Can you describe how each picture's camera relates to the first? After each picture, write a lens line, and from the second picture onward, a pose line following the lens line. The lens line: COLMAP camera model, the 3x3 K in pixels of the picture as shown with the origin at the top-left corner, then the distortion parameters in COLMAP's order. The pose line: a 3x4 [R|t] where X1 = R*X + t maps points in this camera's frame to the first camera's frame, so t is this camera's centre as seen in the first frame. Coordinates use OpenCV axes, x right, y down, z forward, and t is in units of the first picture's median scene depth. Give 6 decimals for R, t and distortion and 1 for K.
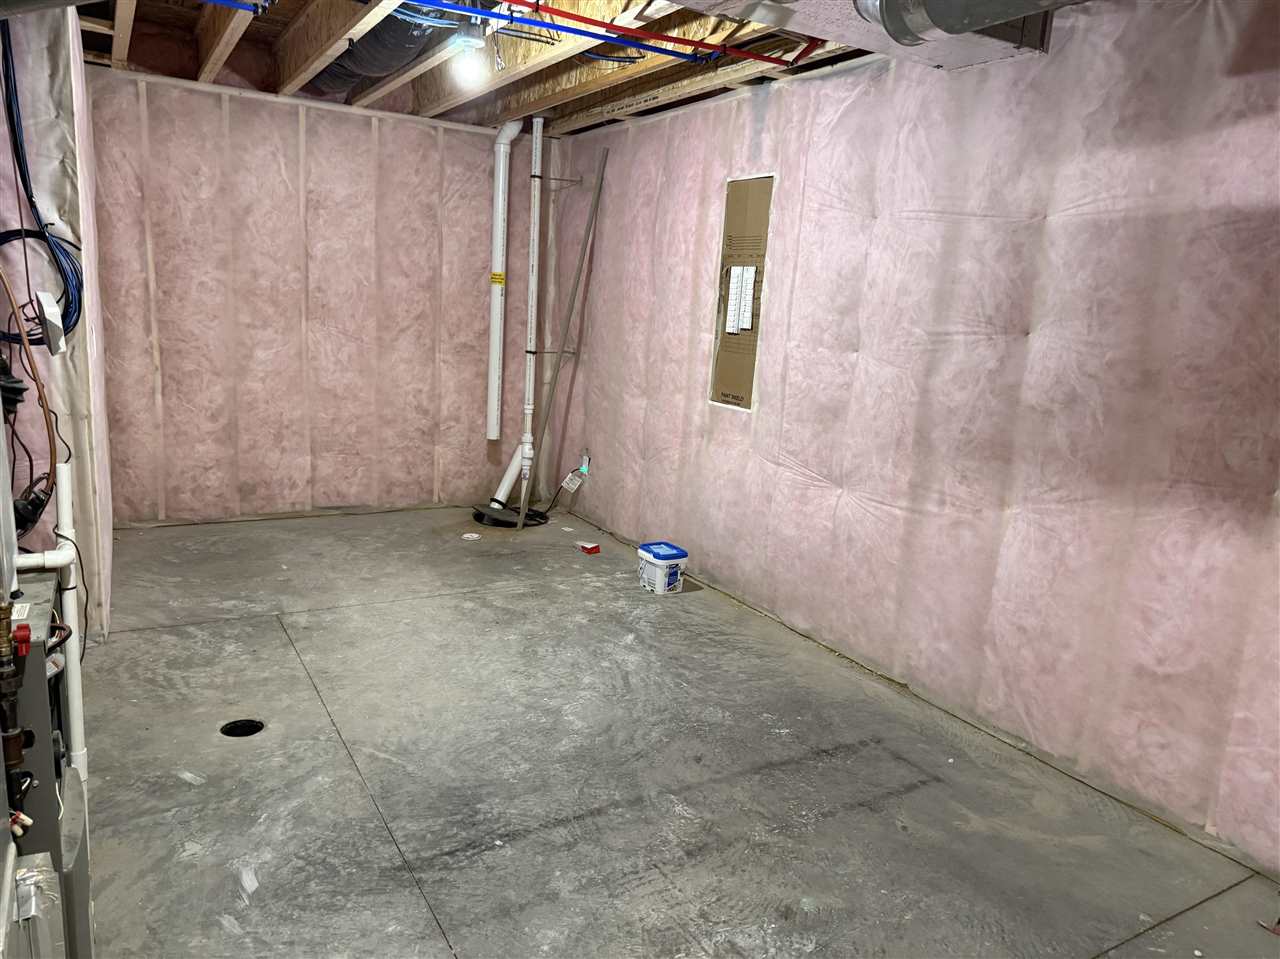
lens RADIAL K [[896.2, 0, 640.0], [0, 896.2, 479.5], [0, 0, 1]] dist [0.132222, -0.223294]
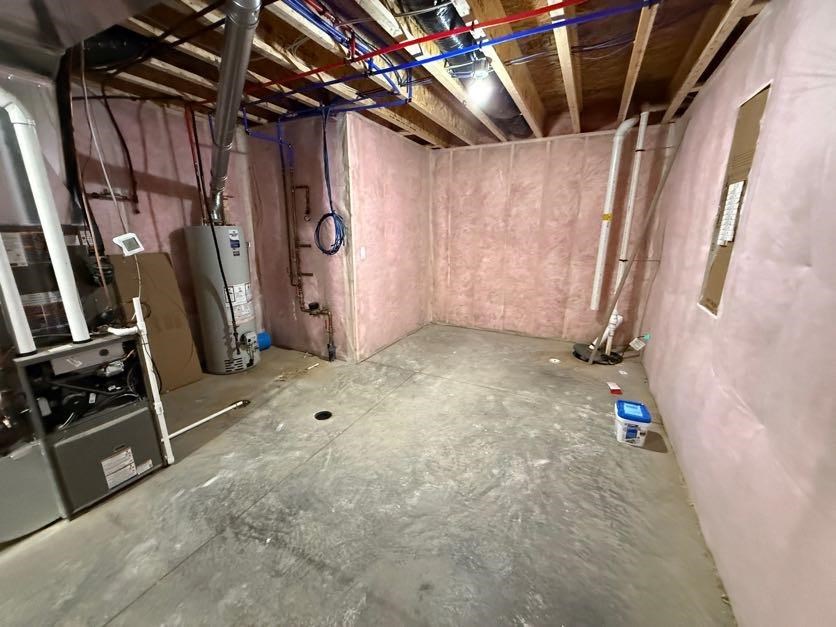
lens RADIAL K [[335.0, 0, 417.2], [0, 335.0, 310.0], [0, 0, 1]] dist [-0.000822, 0.000062]
pose [[0.534605, 0.140819, -0.833287, 0.223261], [-0.131786, 0.987848, 0.082389, -0.060382], [0.834763, 0.065770, 0.546667, 0.408940]]
